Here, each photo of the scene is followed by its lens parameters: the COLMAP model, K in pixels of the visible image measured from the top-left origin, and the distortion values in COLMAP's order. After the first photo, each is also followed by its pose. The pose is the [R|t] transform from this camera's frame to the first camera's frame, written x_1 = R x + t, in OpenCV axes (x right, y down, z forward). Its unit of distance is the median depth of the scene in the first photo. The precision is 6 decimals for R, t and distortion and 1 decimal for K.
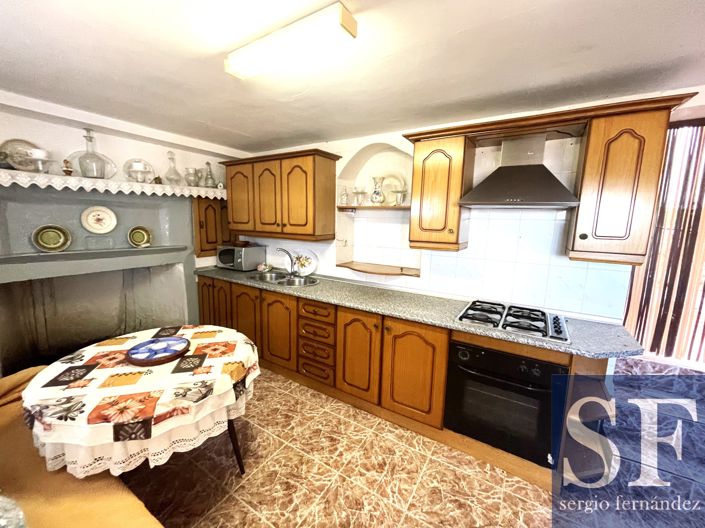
lens RADIAL K [[291.6, 0, 352.5], [0, 291.6, 264.0], [0, 0, 1]] dist [-0.029135, -0.000169]
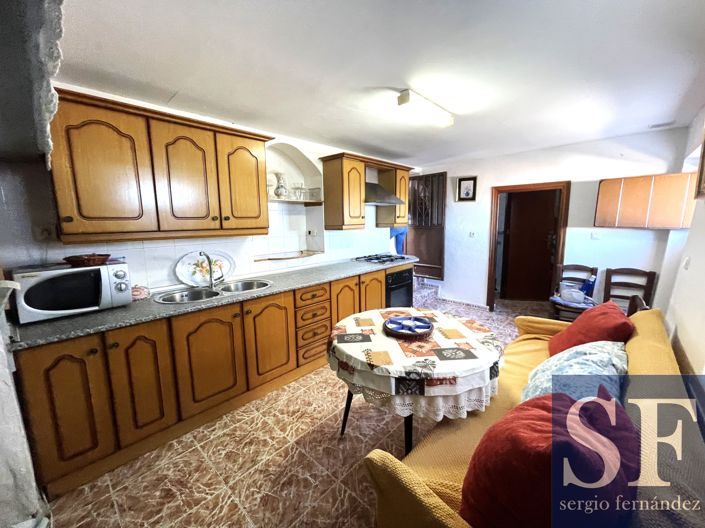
lens RADIAL K [[279.5, 0, 351.5], [0, 279.5, 274.1], [0, 0, 1]] dist [-0.000339, -0.000074]
pose [[0.206317, -0.228720, 0.951378, -1.379013], [0.133897, 0.969750, 0.204100, -0.141084], [-0.969281, 0.085277, 0.230701, 0.733147]]
